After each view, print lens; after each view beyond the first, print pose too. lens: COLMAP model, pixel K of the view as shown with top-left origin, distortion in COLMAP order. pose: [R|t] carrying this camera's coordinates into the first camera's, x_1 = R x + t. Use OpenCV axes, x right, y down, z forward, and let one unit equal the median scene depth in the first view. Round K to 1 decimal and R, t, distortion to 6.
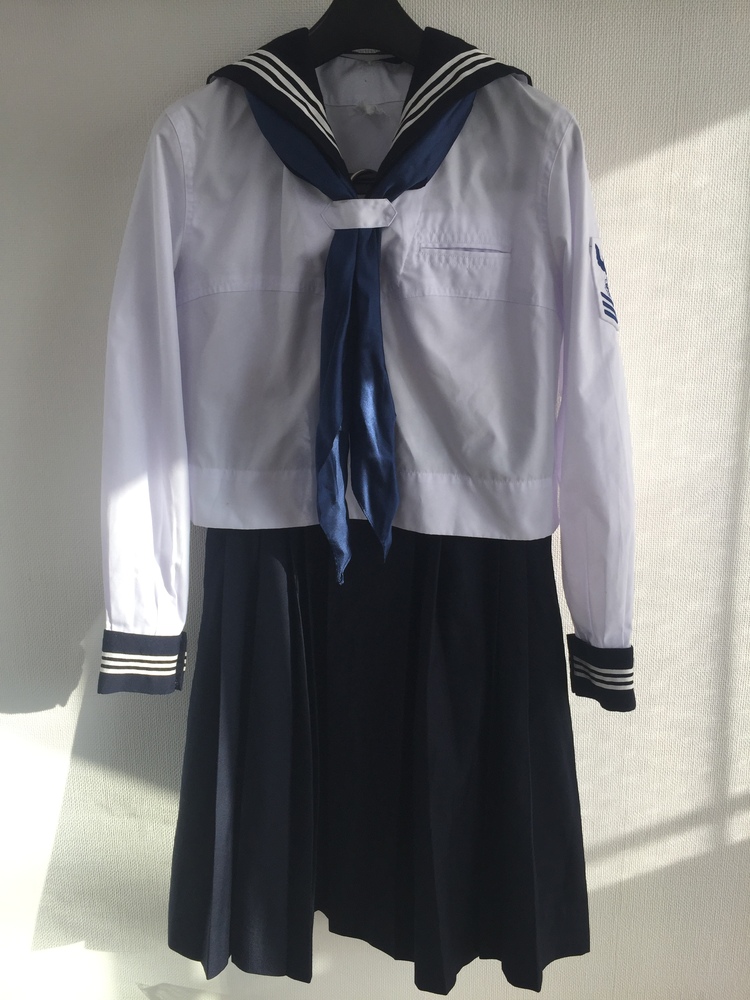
lens RADIAL K [[858.5, 0, 369.6], [0, 858.5, 496.8], [0, 0, 1]] dist [0.001347, 0.003941]
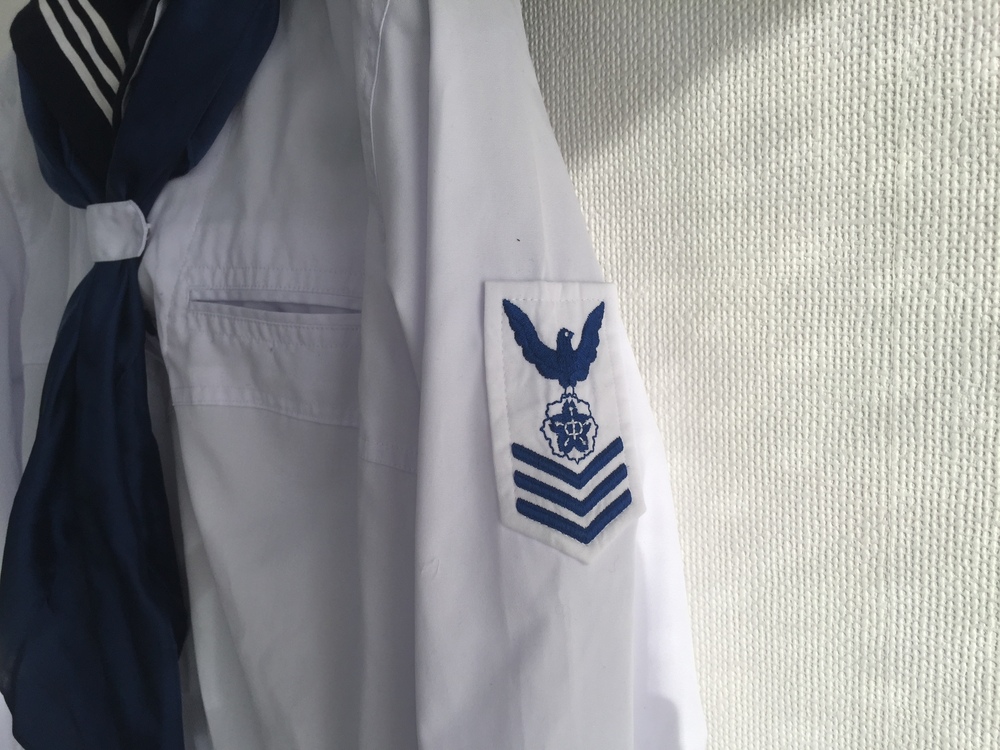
lens RADIAL K [[858.5, 0, 500.3], [0, 858.5, 370.6], [0, 0, 1]] dist [0.001347, 0.003941]
pose [[0.781284, 0.072201, -0.619985, 0.467990], [-0.119412, 0.992230, -0.034928, -0.255956], [0.612646, 0.101322, 0.783836, 0.744914]]
